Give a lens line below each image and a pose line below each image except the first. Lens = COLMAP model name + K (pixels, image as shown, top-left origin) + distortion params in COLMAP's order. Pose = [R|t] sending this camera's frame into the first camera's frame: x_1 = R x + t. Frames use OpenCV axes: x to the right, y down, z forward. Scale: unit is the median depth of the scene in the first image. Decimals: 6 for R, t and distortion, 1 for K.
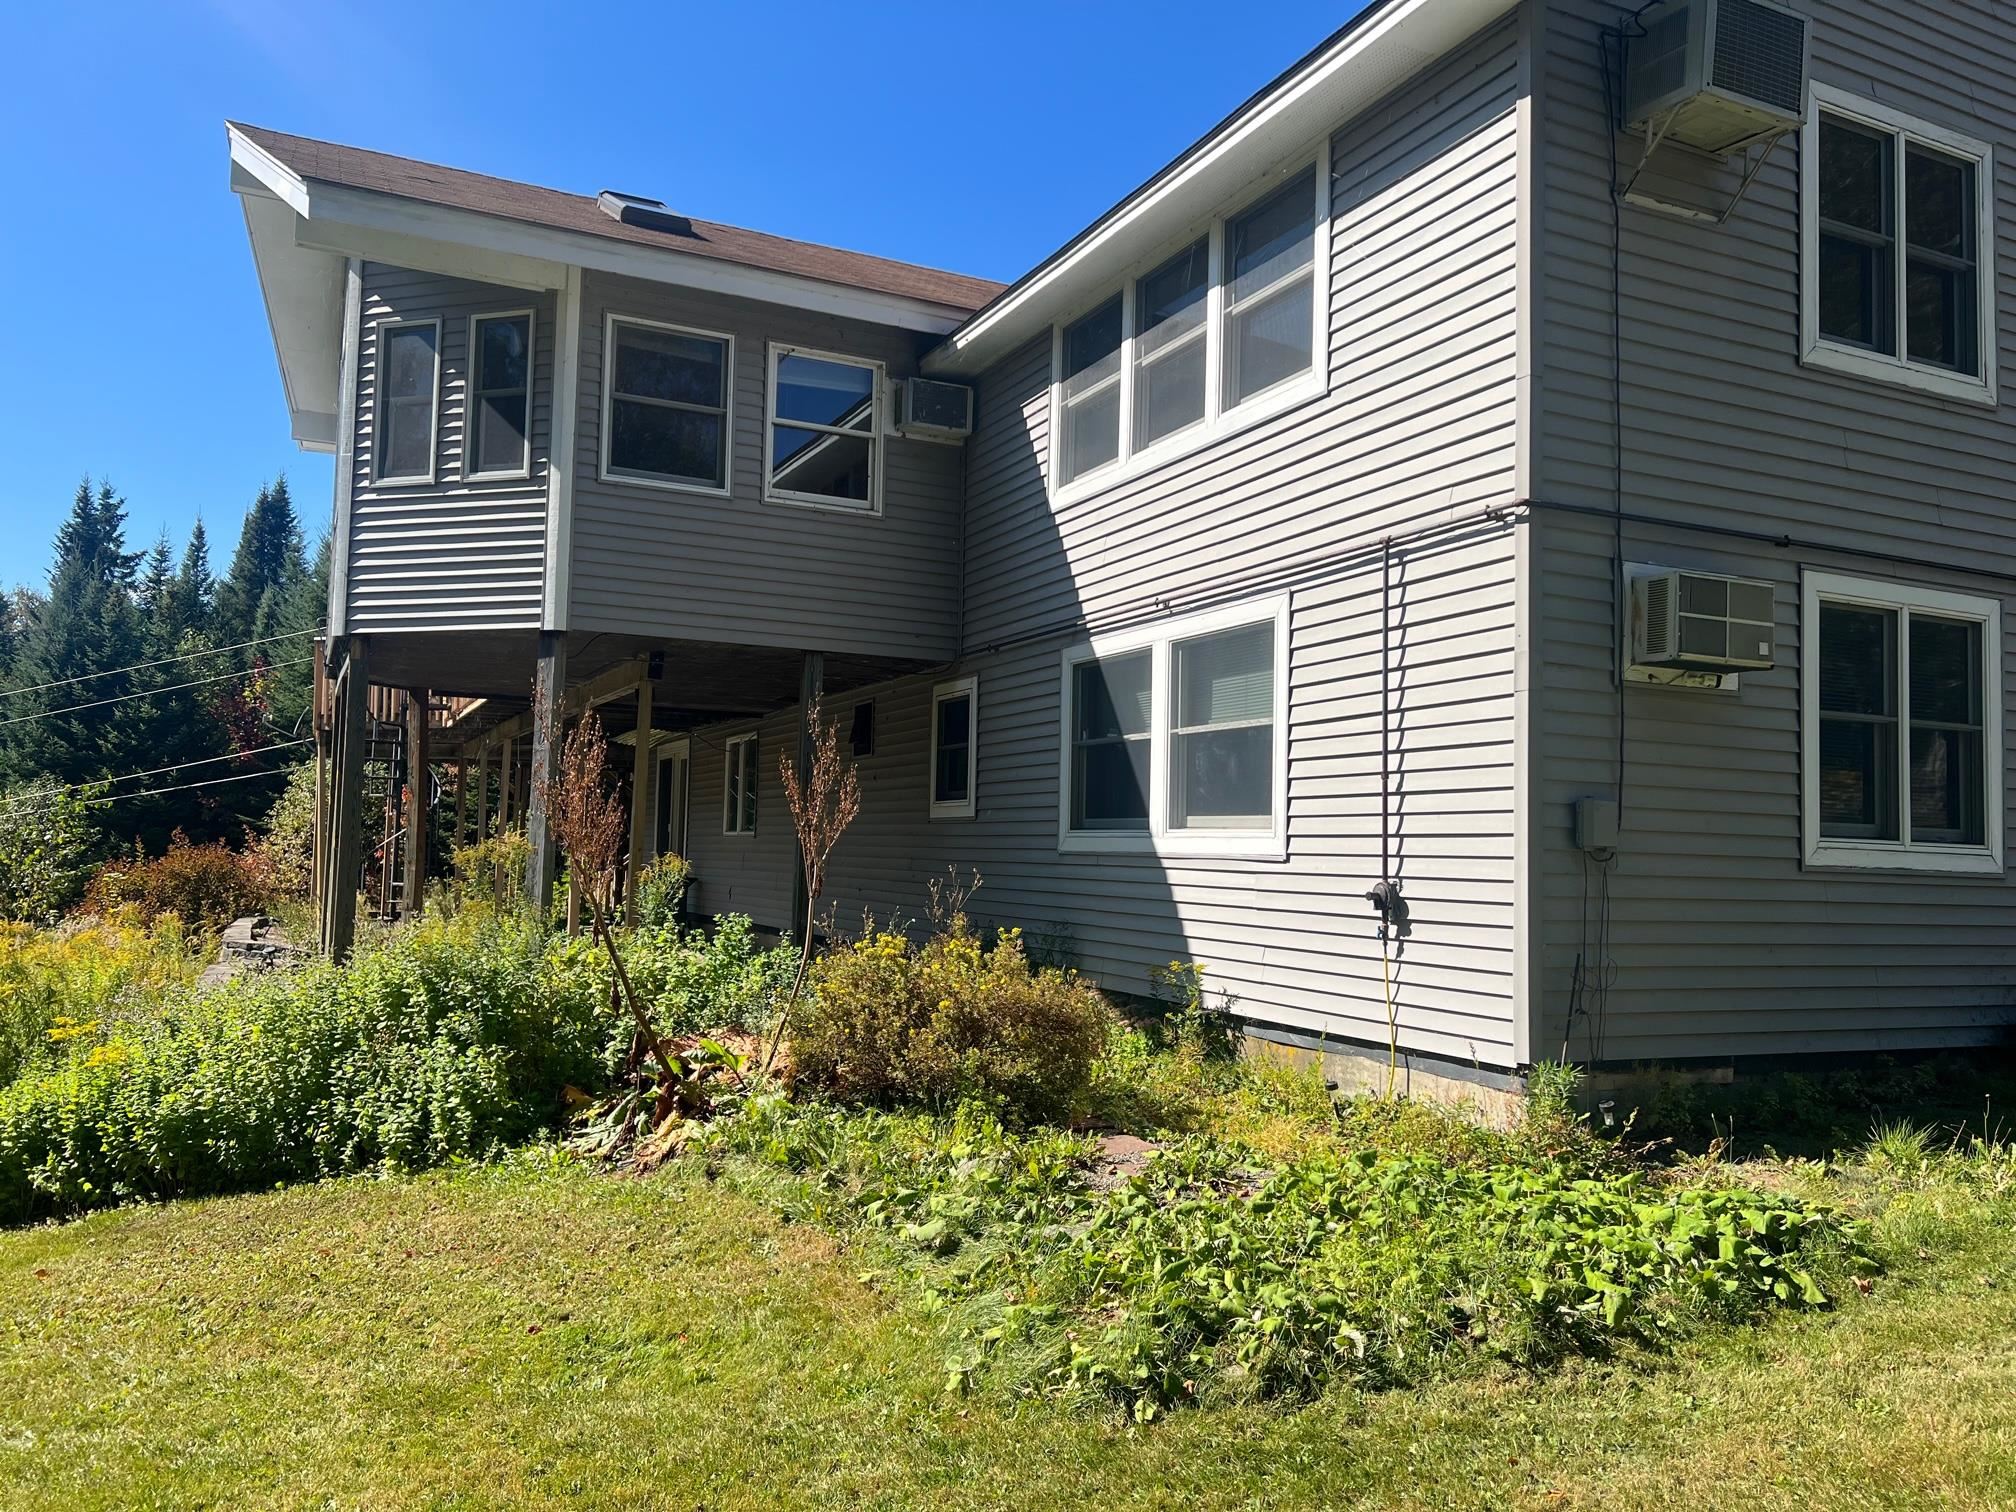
lens RADIAL K [[1509.6, 0, 1009.2], [0, 1509.6, 777.5], [0, 0, 1]] dist [0.055731, -0.052133]
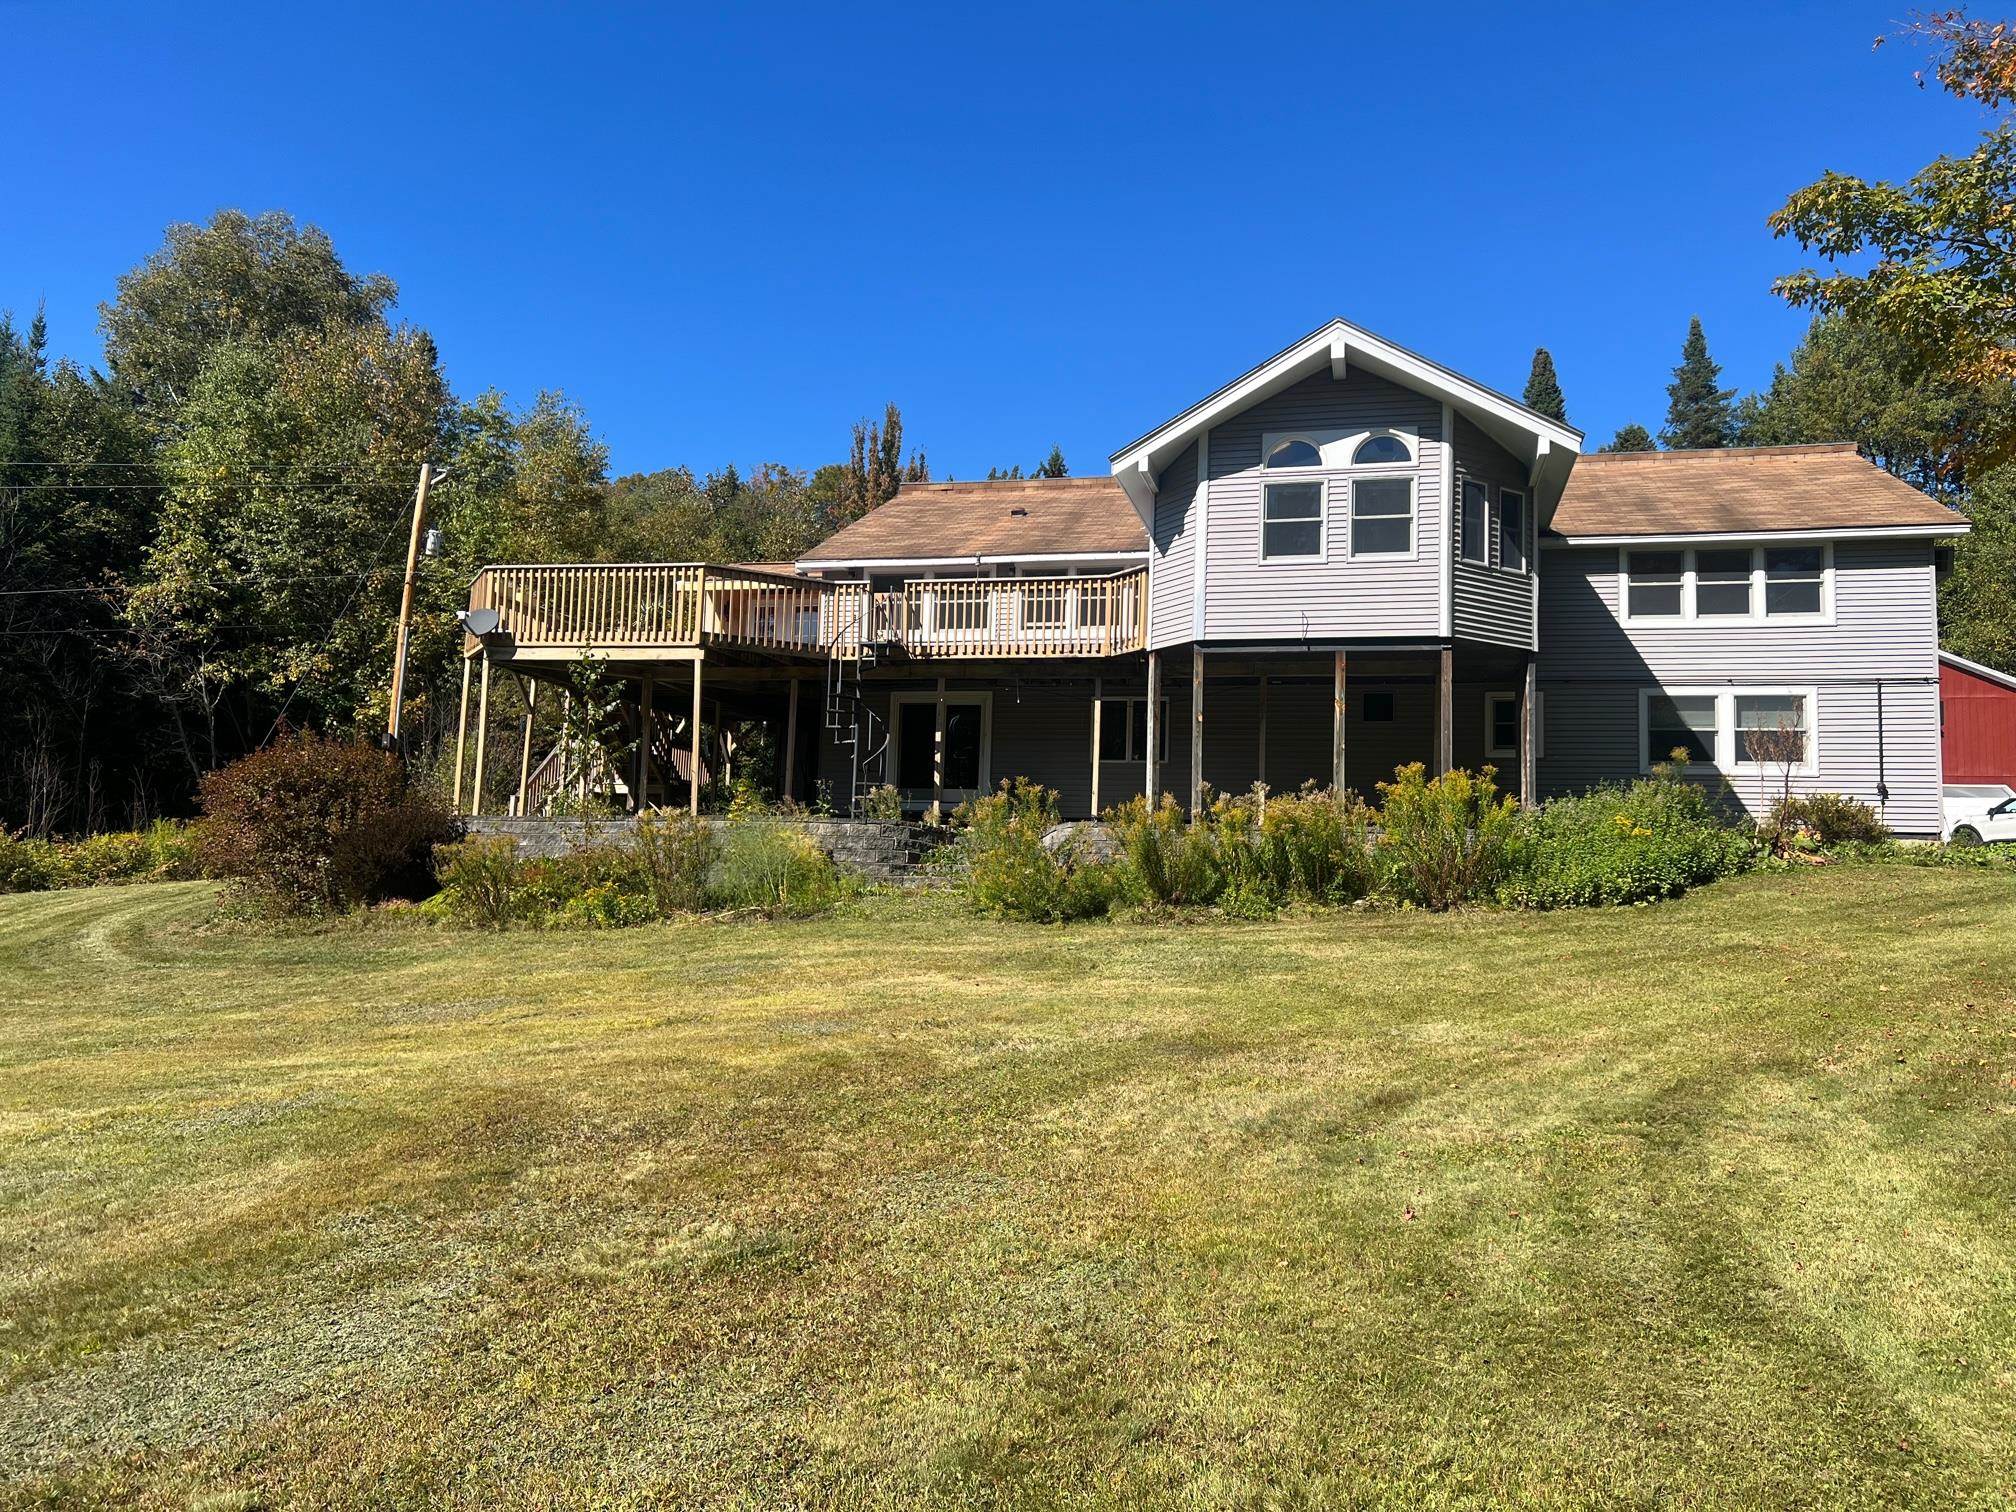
lens RADIAL K [[1509.6, 0, 996.9], [0, 1509.6, 751.9], [0, 0, 1]] dist [0.055731, -0.052133]
pose [[0.641618, 0.078238, 0.763024, -2.721455], [-0.056163, 0.996906, -0.054992, 0.226566], [-0.764965, -0.007570, 0.644027, 0.259088]]
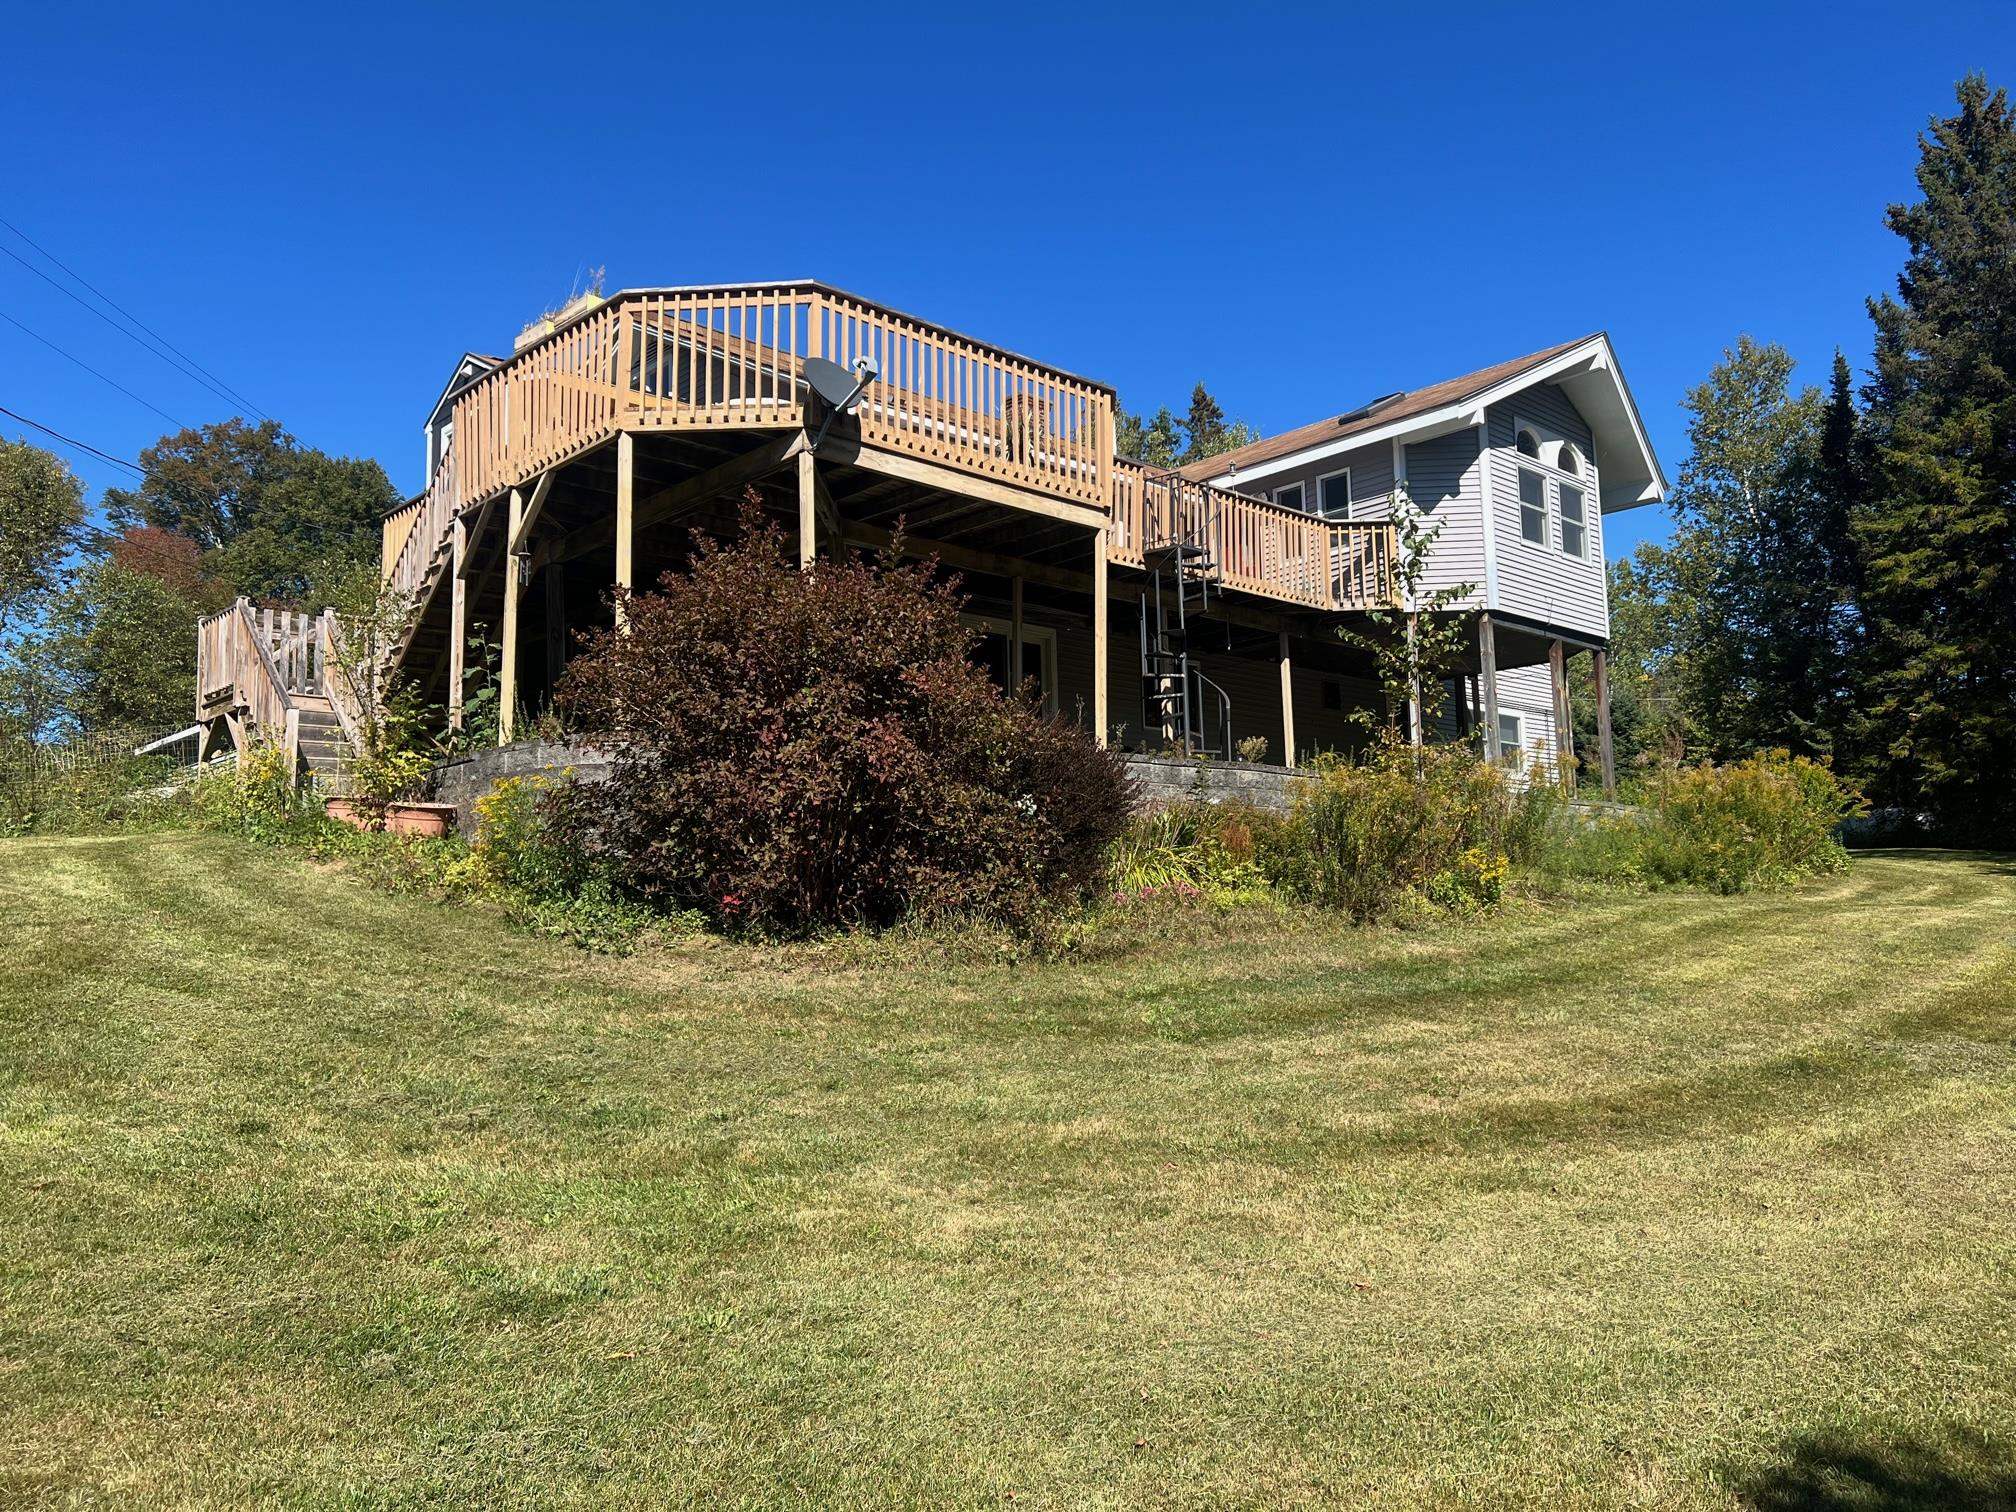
lens RADIAL K [[1509.6, 0, 1014.5], [0, 1509.6, 751.5], [0, 0, 1]] dist [0.055731, -0.052133]
pose [[-0.305856, 0.106096, 0.946148, -2.640081], [-0.029266, 0.992254, -0.120727, 0.413084], [-0.951628, -0.064615, -0.300382, 2.929867]]
